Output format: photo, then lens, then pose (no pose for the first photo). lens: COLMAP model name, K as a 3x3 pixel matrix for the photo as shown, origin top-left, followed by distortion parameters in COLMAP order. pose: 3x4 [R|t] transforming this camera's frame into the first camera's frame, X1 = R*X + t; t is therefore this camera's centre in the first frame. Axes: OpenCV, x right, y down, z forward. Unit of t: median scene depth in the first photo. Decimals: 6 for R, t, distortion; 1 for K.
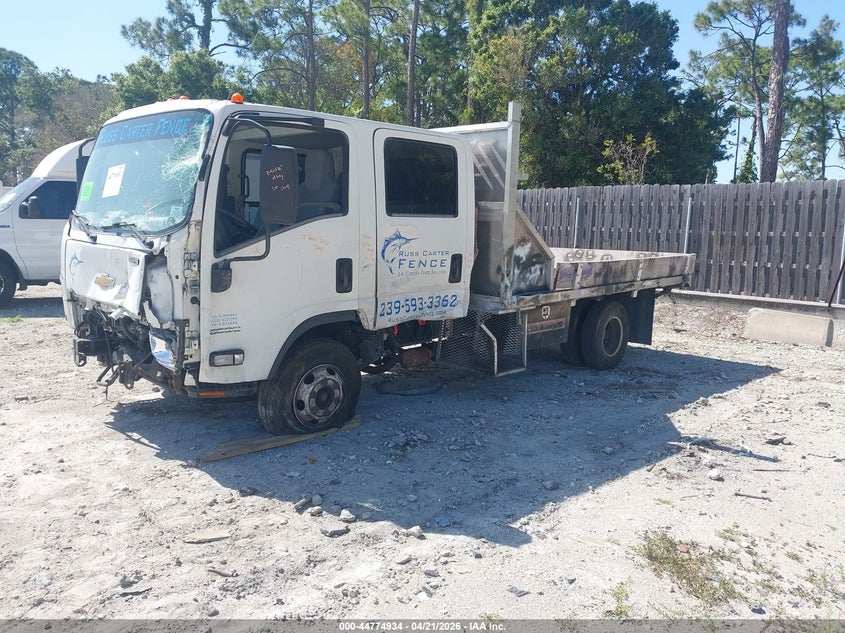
lens RADIAL K [[678.0, 0, 413.4], [0, 678.0, 317.4], [0, 0, 1]] dist [-0.000066, -0.001362]
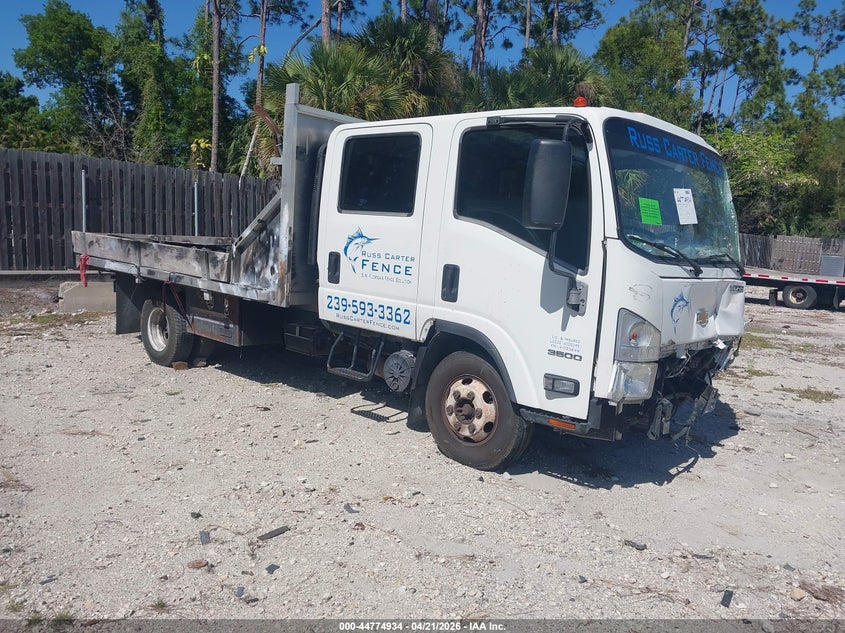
lens RADIAL K [[678.0, 0, 413.4], [0, 678.0, 317.4], [0, 0, 1]] dist [-0.000066, -0.001362]
pose [[-0.051040, -0.162832, 0.985333, -0.954764], [0.077279, 0.983016, 0.166453, -0.167603], [-0.995702, 0.084642, -0.037590, 1.014196]]
